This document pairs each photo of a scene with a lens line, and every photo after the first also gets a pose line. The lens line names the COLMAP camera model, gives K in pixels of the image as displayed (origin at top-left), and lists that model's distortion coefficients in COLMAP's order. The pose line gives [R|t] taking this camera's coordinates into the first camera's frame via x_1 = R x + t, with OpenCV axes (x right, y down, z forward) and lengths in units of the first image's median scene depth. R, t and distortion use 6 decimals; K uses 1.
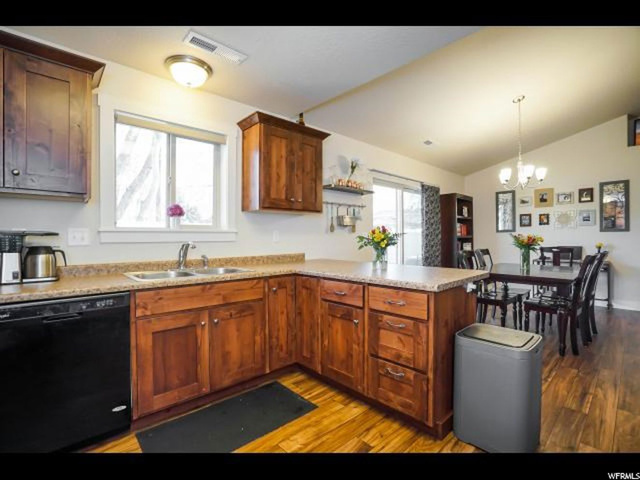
lens RADIAL K [[308.1, 0, 318.8], [0, 308.1, 235.3], [0, 0, 1]] dist [-0.056865, 0.019754]
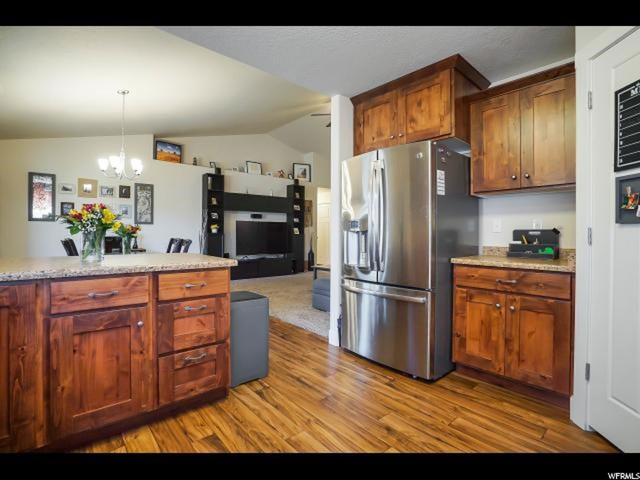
lens RADIAL K [[315.0, 0, 318.2], [0, 315.0, 231.3], [0, 0, 1]] dist [-0.055635, 0.021311]
pose [[0.037121, 0.009340, 0.999267, -0.344081], [-0.012759, 0.999879, -0.008872, 0.024972], [-0.999229, -0.012421, 0.037236, 0.274390]]
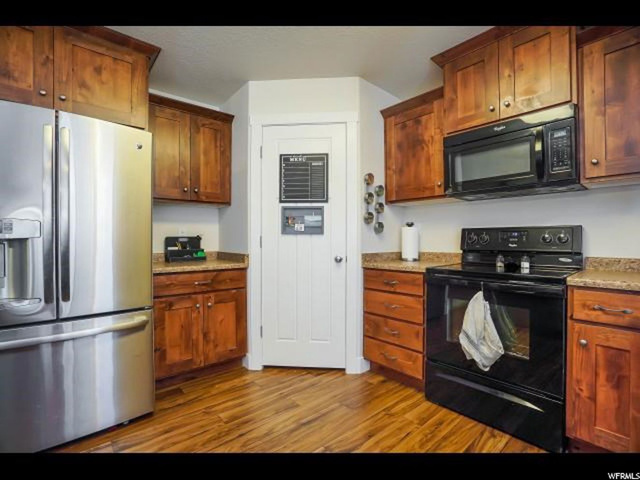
lens RADIAL K [[304.0, 0, 320.0], [0, 304.0, 240.0], [0, 0, 1]] dist [-0.033089, 0.000667]
pose [[-0.999262, 0.005793, 0.037976, -0.042446], [0.005660, 0.999977, -0.003609, 0.022517], [-0.037996, -0.003391, -0.999272, 0.558600]]
